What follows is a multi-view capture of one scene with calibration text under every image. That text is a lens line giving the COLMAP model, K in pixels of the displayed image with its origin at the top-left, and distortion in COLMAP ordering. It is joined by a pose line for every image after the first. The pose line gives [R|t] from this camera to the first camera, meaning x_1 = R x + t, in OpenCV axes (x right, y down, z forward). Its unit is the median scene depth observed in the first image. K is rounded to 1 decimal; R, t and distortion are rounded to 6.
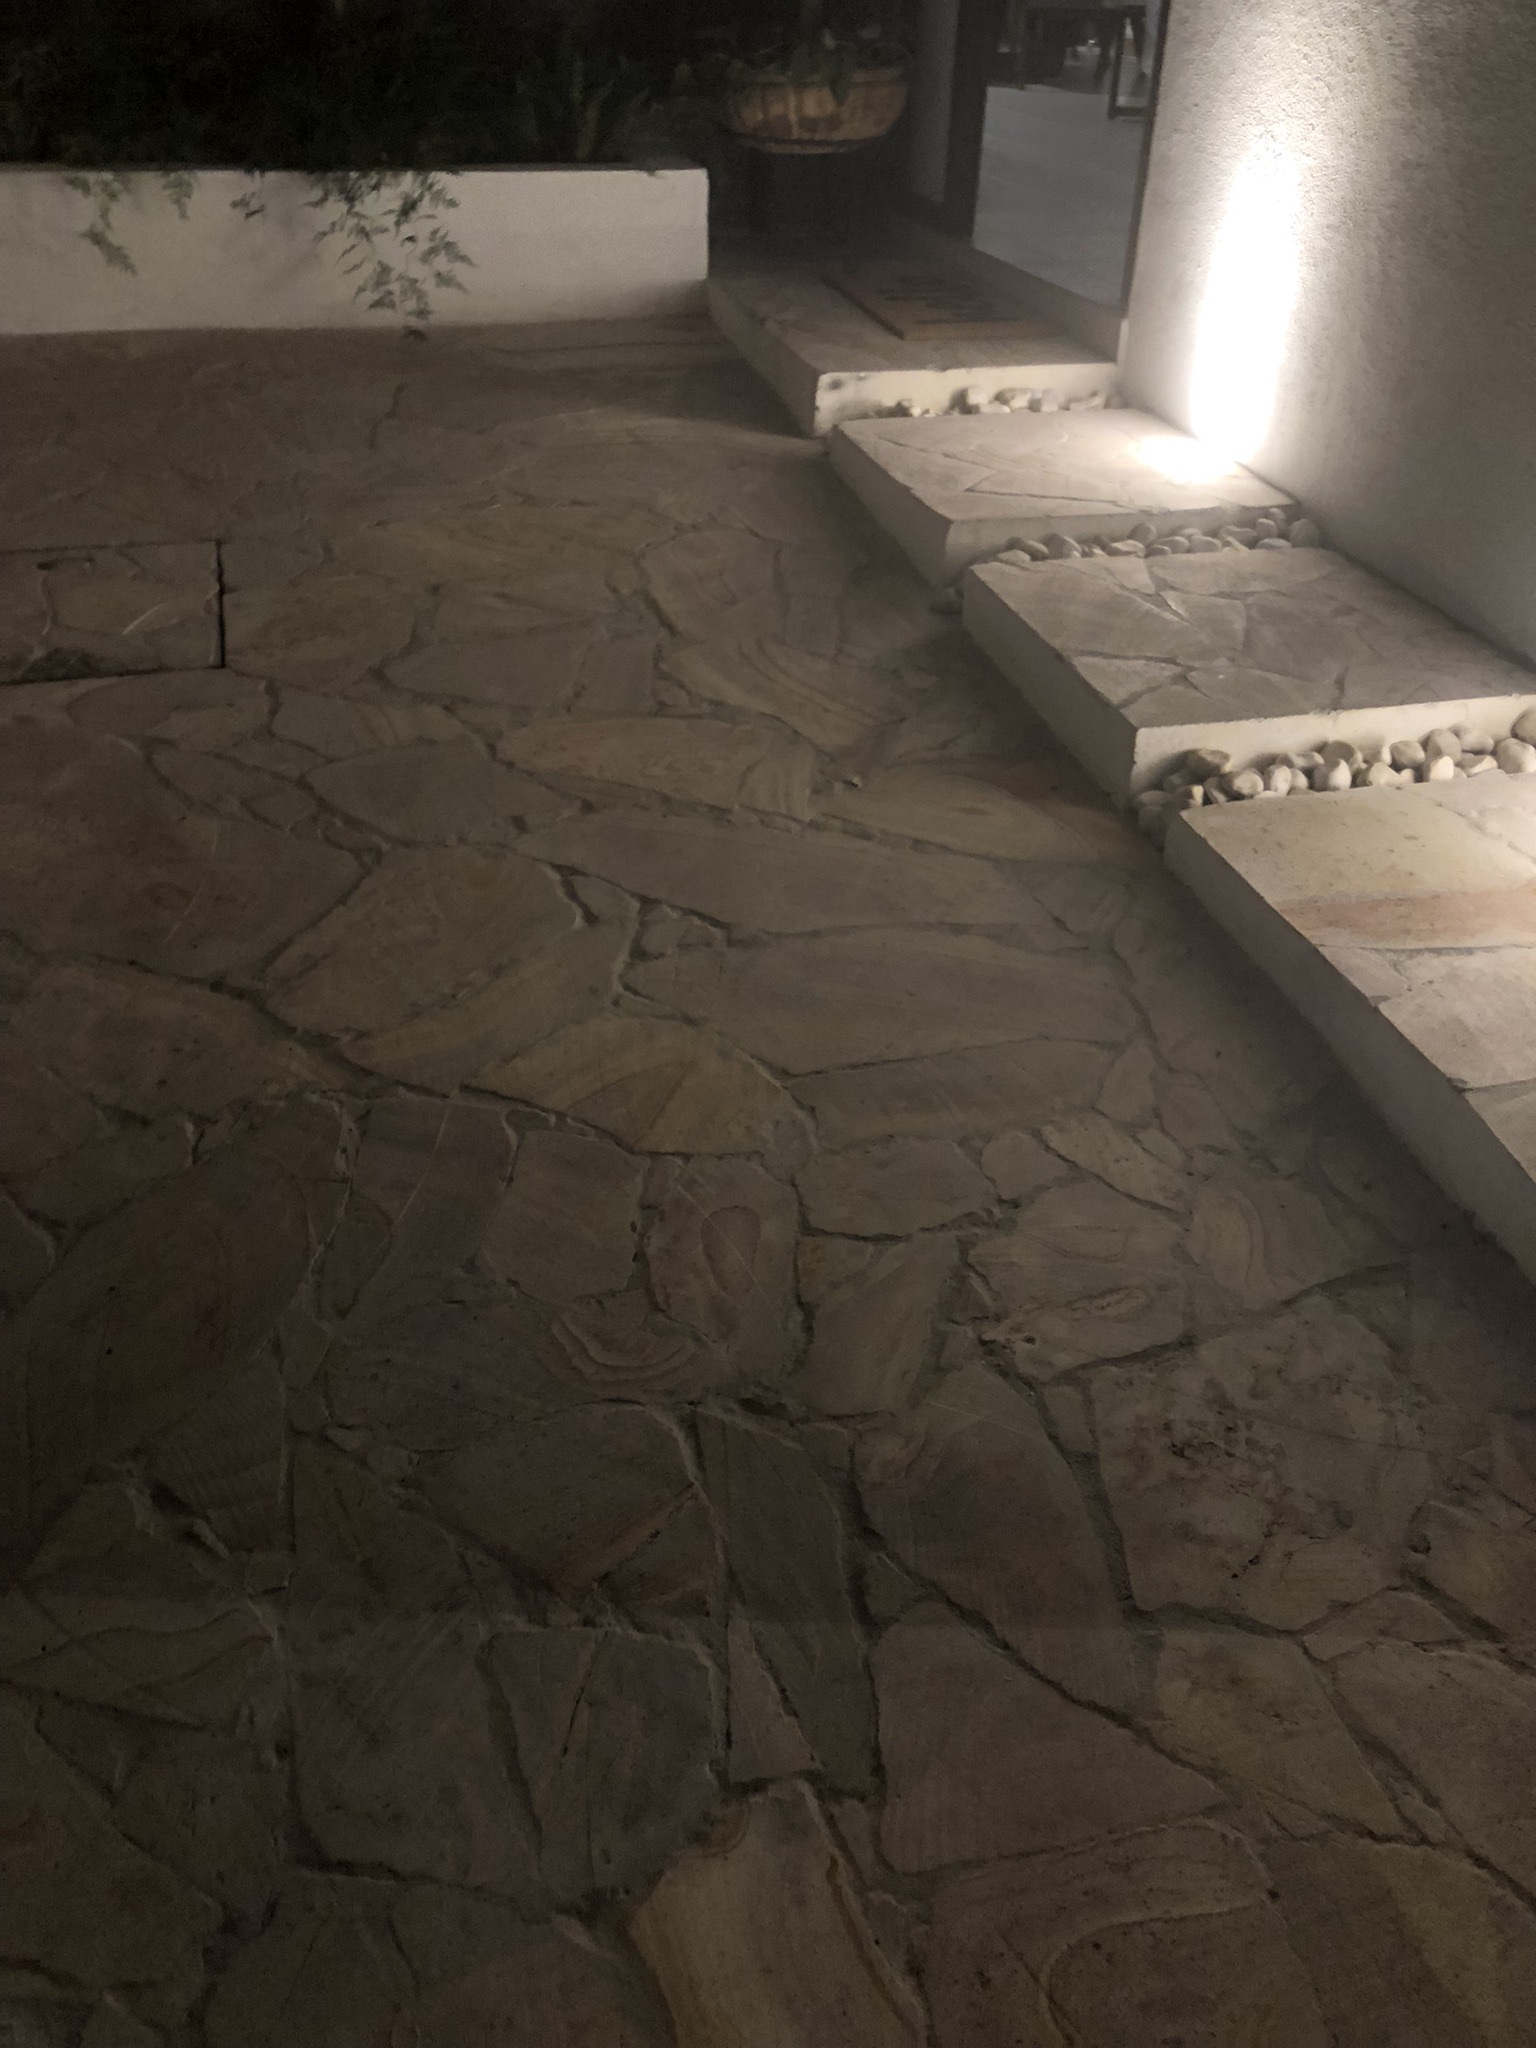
lens RADIAL K [[1669.1, 0, 750.1], [0, 1669.1, 1014.2], [0, 0, 1]] dist [0.063986, -0.098198]
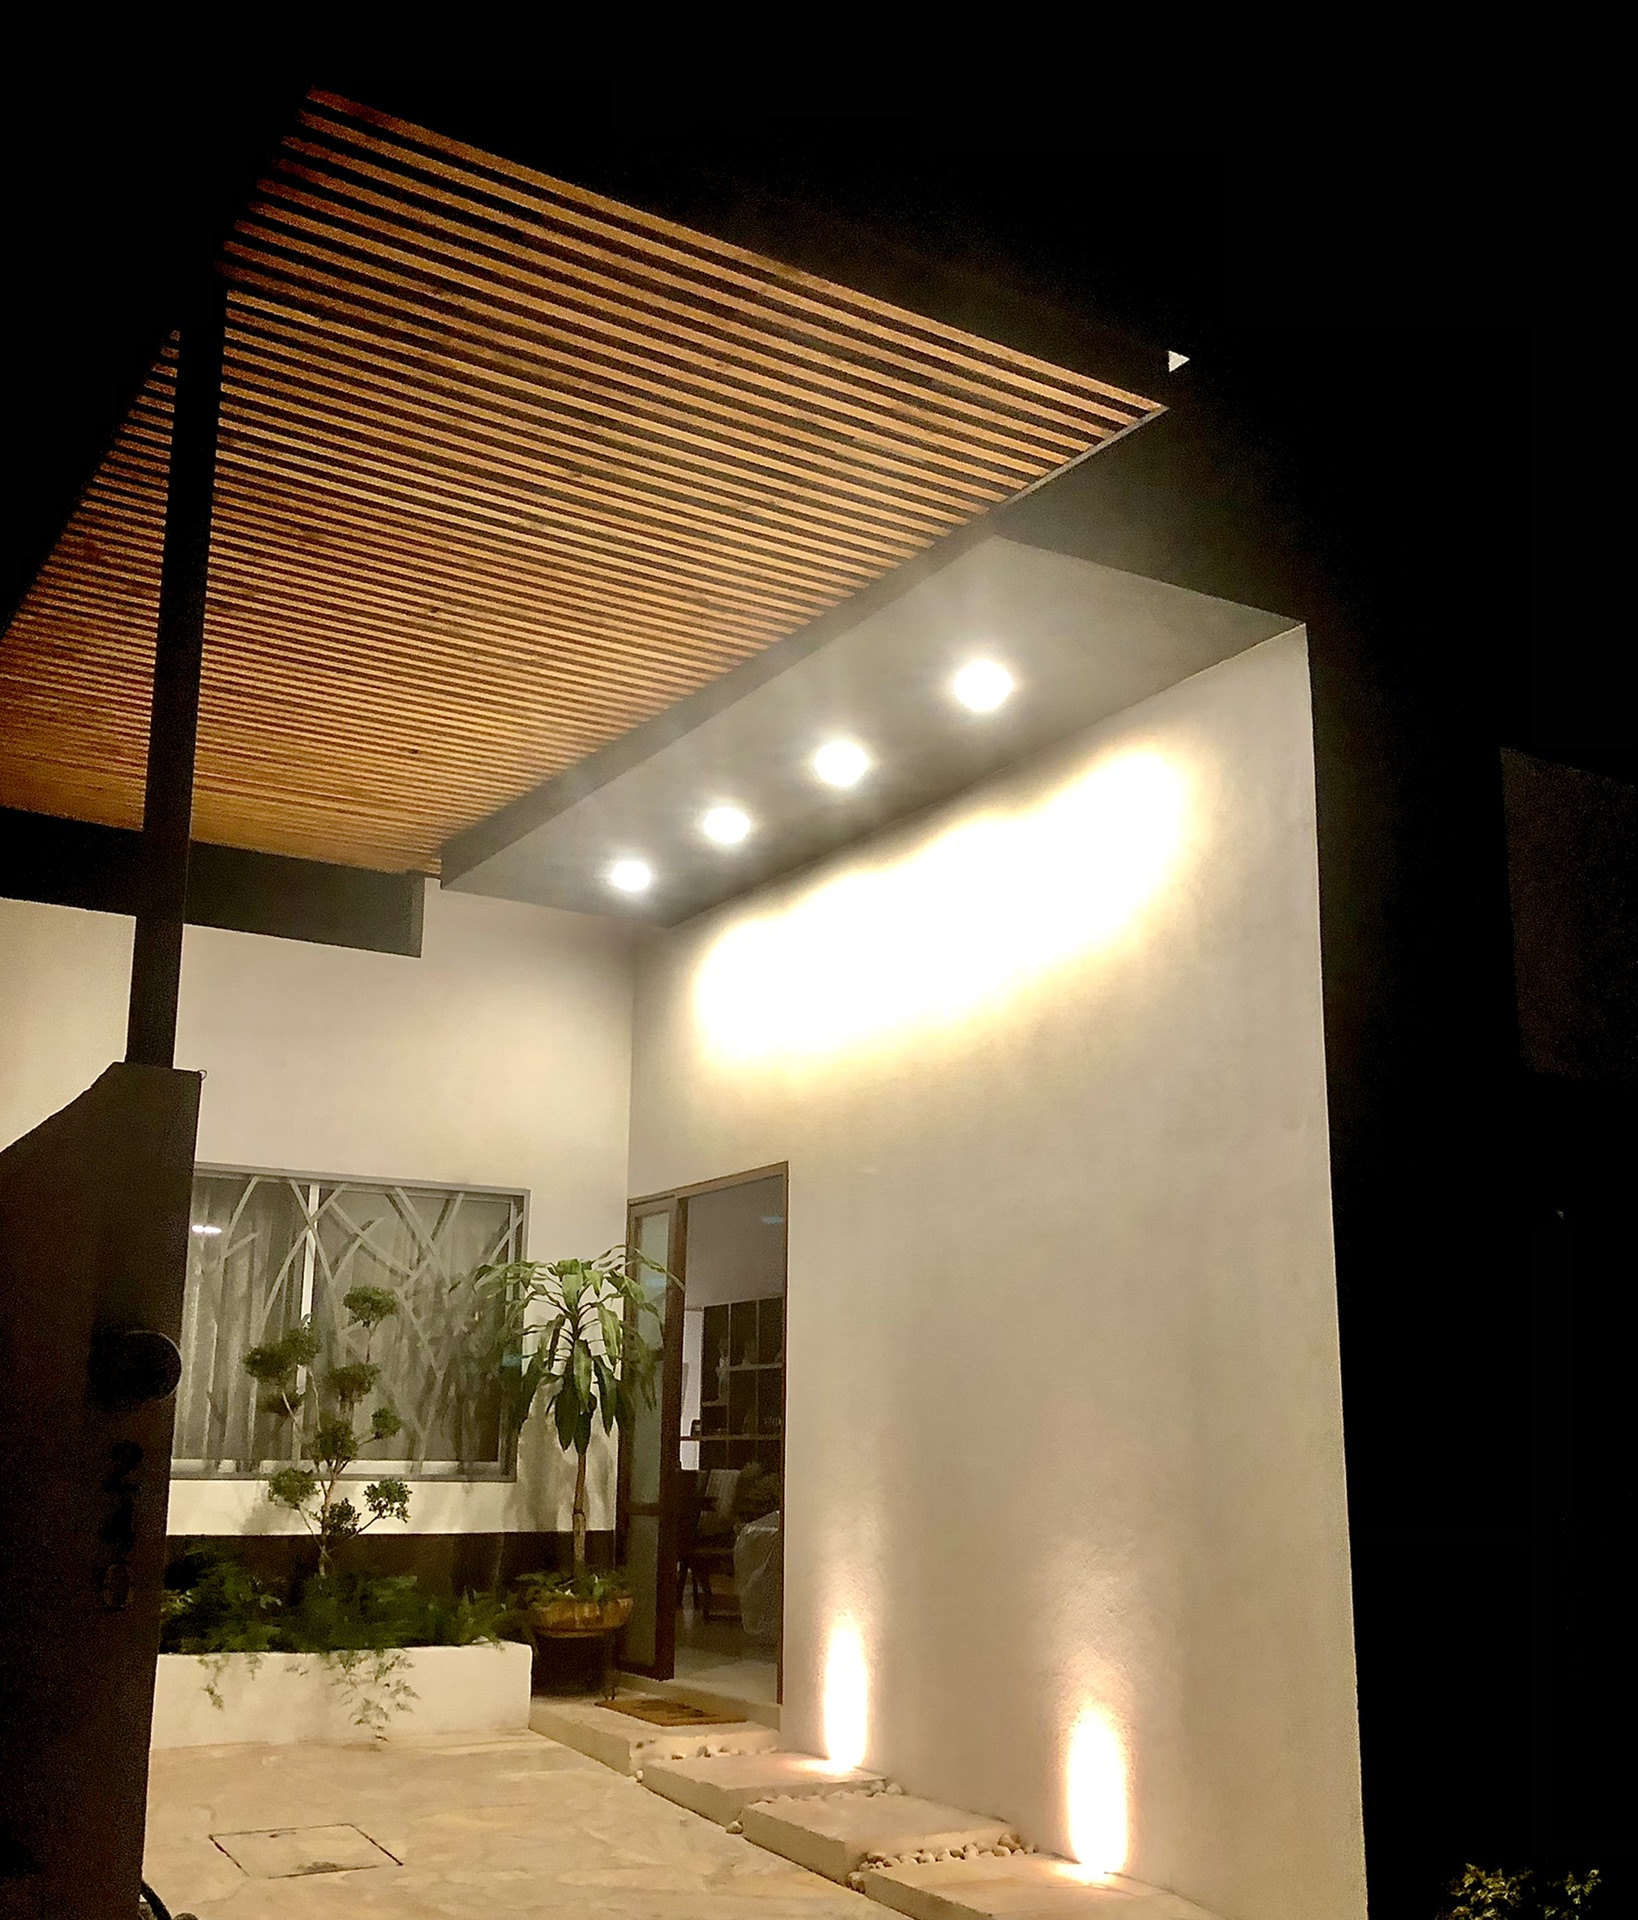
lens RADIAL K [[1975.4, 0, 760.1], [0, 1975.4, 1027.9], [0, 0, 1]] dist [0.016366, 0.000000]
pose [[0.964444, 0.048697, 0.259762, -0.525638], [0.150561, 0.706551, -0.691460, 0.738514], [-0.217207, 0.705985, 0.674097, -1.312107]]
